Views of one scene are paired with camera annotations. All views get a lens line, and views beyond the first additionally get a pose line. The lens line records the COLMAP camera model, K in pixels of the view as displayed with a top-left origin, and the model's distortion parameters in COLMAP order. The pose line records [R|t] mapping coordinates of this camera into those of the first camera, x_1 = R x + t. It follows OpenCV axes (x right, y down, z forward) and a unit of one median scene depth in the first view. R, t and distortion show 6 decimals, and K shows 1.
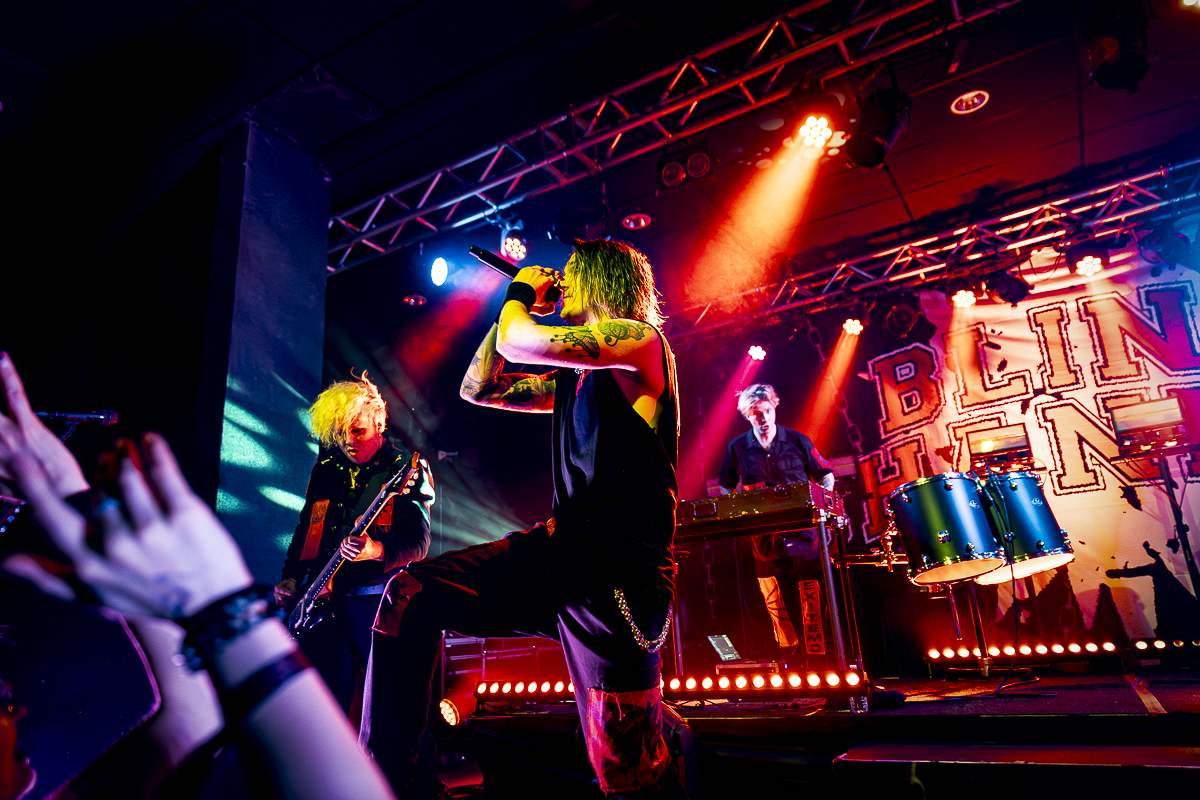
lens RADIAL K [[802.6, 0, 603.4], [0, 802.6, 390.7], [0, 0, 1]] dist [0.011023, 0.006904]
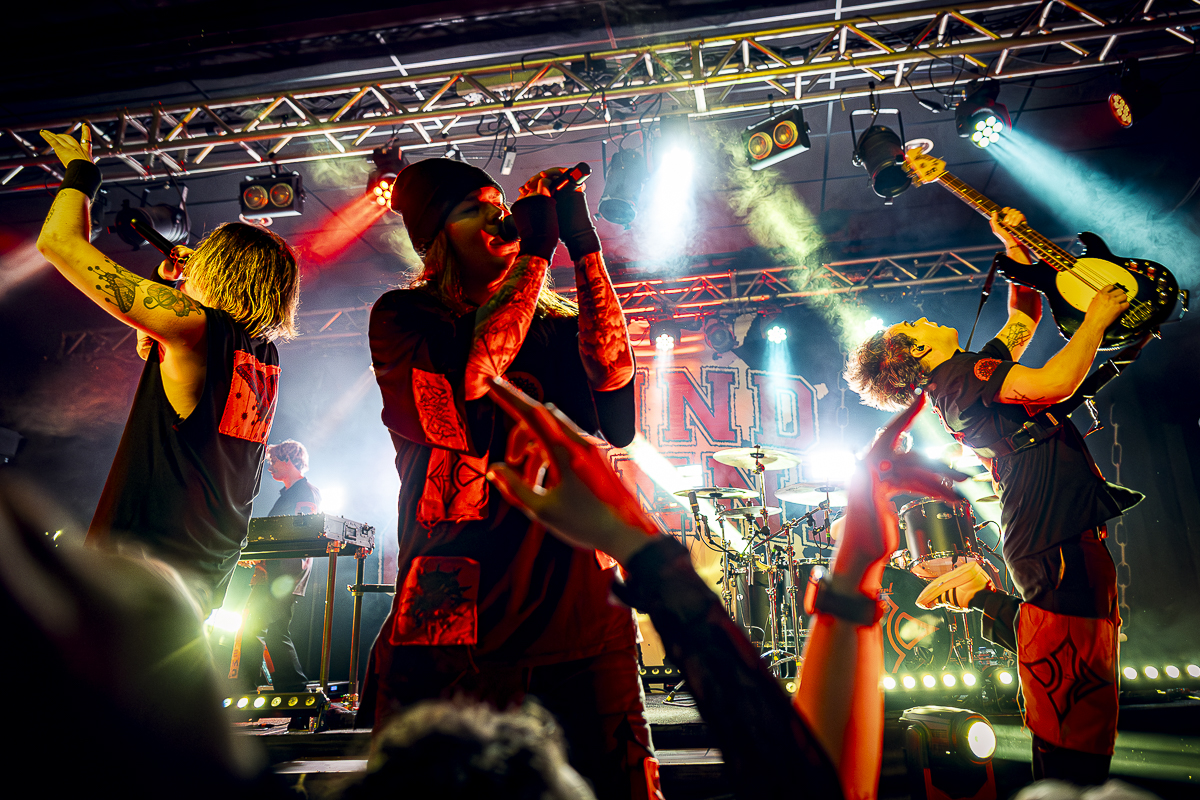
lens RADIAL K [[867.8, 0, 632.2], [0, 867.8, 363.1], [0, 0, 1]] dist [0.029714, -0.023832]
pose [[0.920319, 0.152051, 0.360408, 0.109561], [-0.141037, 0.988372, -0.056834, -0.046082], [-0.364859, 0.001475, 0.931062, -0.140339]]
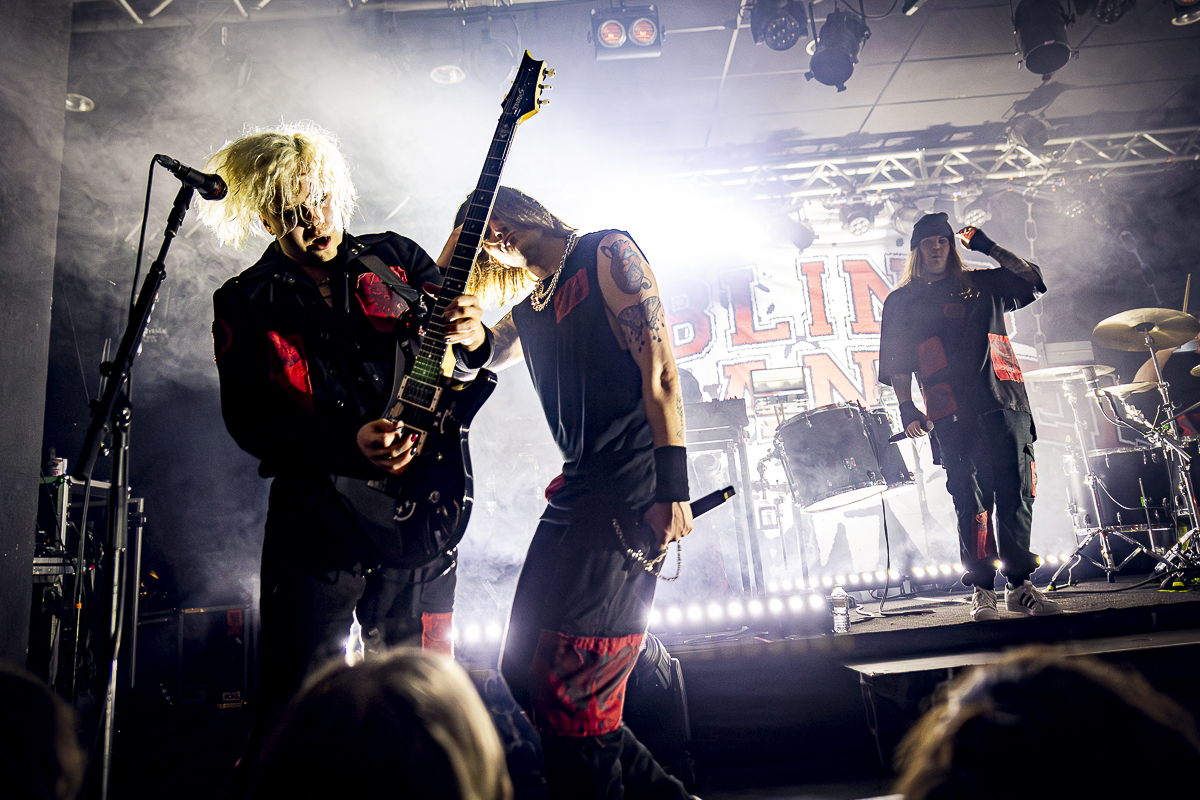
lens RADIAL K [[918.8, 0, 617.4], [0, 918.8, 341.0], [0, 0, 1]] dist [0.009358, -0.002381]
pose [[0.848604, 0.112662, 0.516894, -0.273679], [-0.124051, 0.992196, -0.012599, 0.049493], [-0.514279, -0.053429, 0.855957, 0.111821]]
